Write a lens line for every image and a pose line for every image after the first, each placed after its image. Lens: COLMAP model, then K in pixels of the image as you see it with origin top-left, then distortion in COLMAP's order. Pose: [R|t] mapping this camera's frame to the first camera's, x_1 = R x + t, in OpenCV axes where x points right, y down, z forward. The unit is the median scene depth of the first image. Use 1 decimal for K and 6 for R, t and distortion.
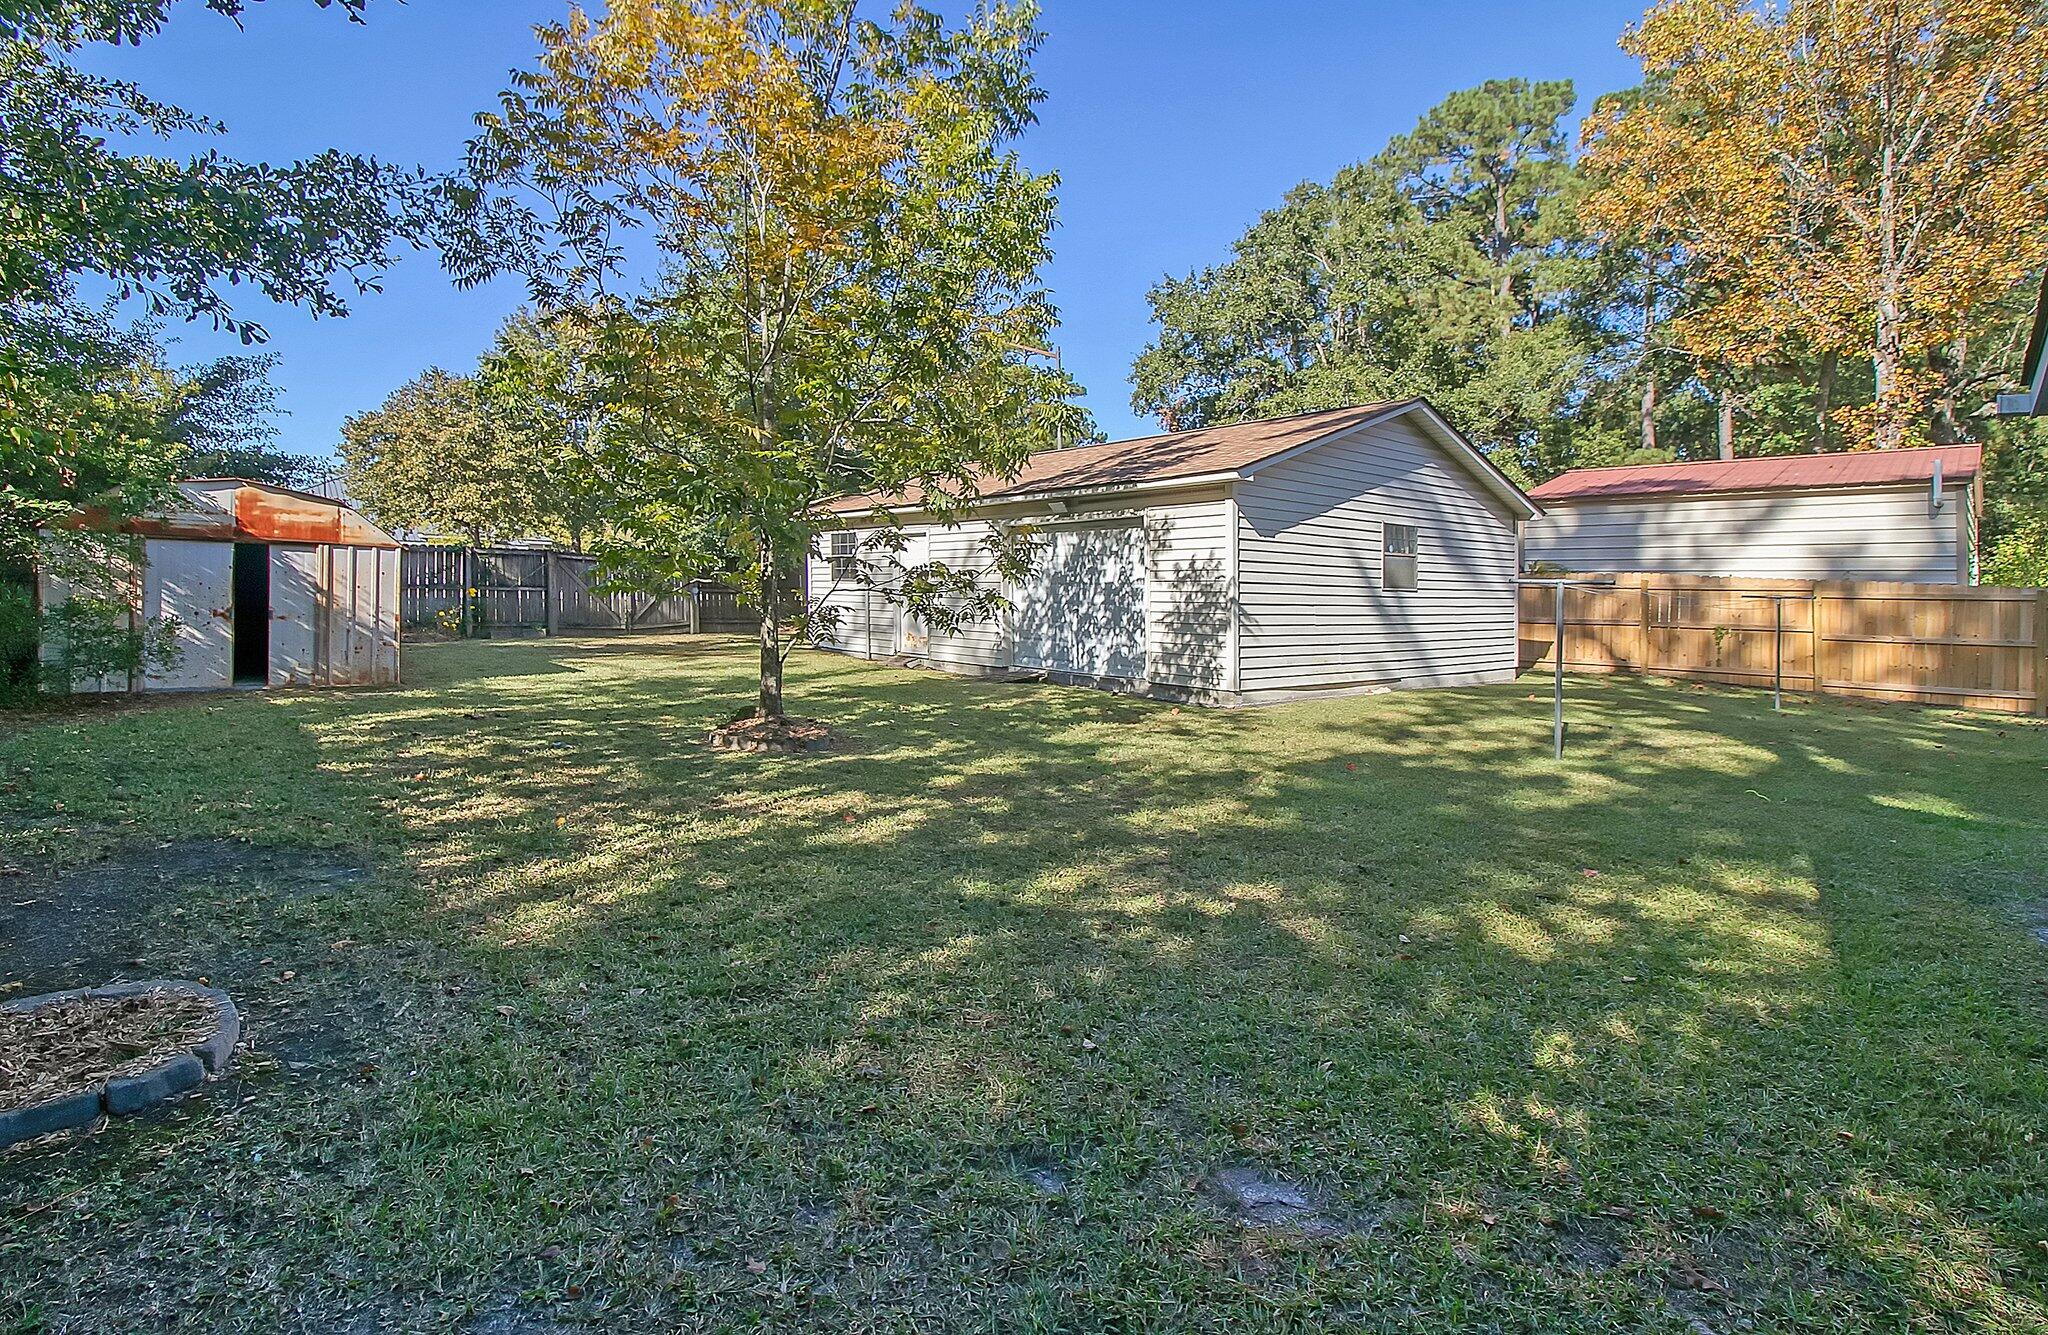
lens RADIAL K [[863.7, 0, 1017.5], [0, 863.7, 543.6], [0, 0, 1]] dist [-0.011364, 0.000216]
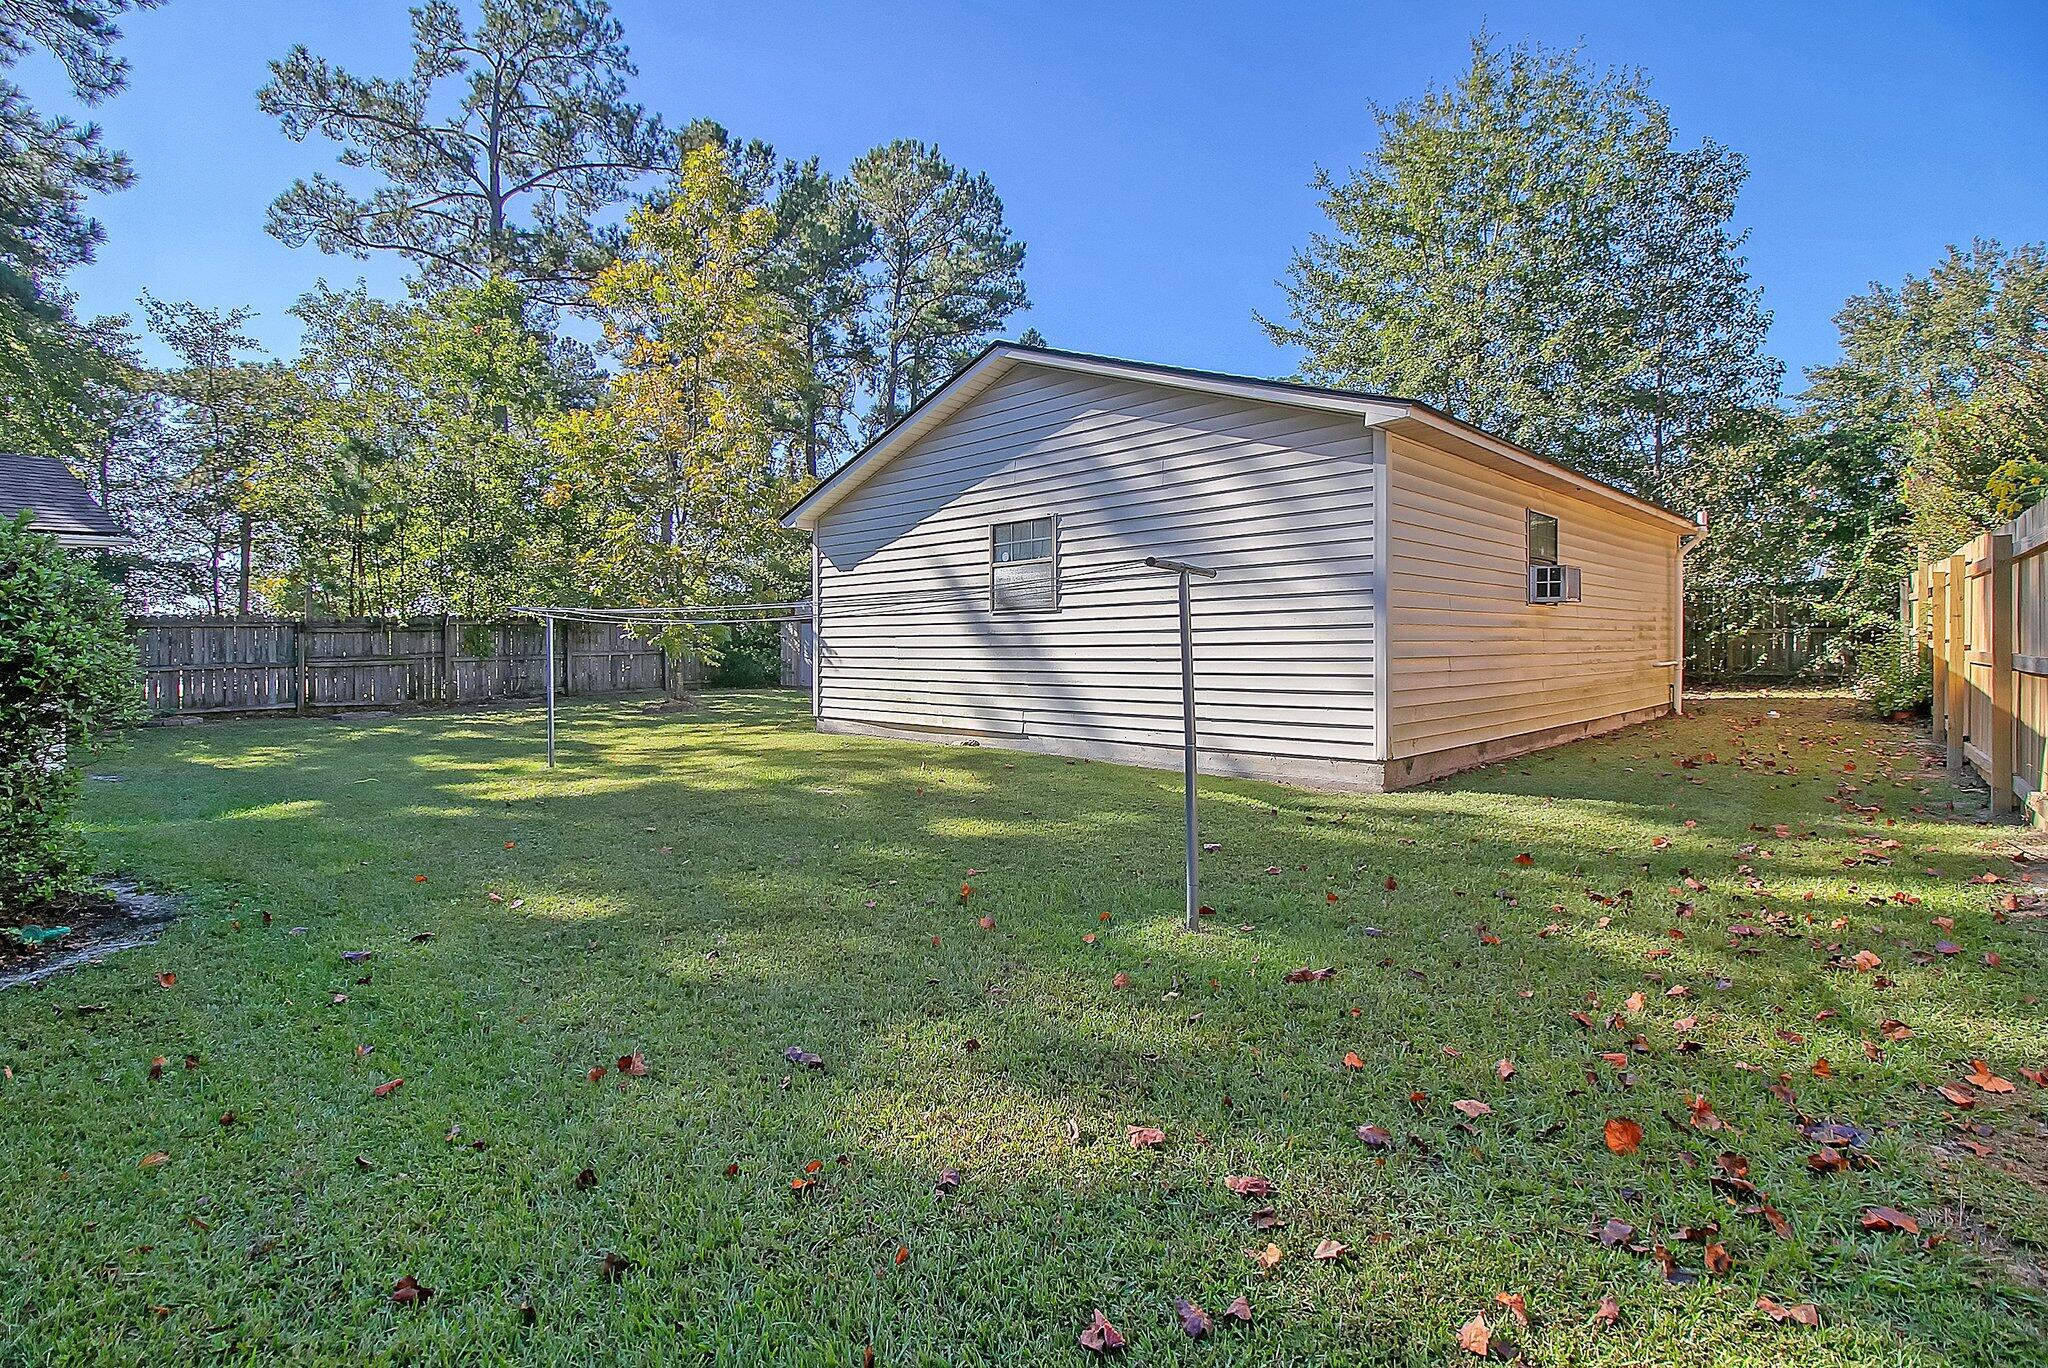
lens RADIAL K [[967.0, 0, 1022.8], [0, 967.0, 668.0], [0, 0, 1]] dist [-0.004096, -0.000609]
pose [[0.145100, 0.003222, -0.989412, 1.024959], [0.067184, 0.997655, 0.013101, 0.074204], [0.987133, -0.068373, 0.144543, 0.725636]]
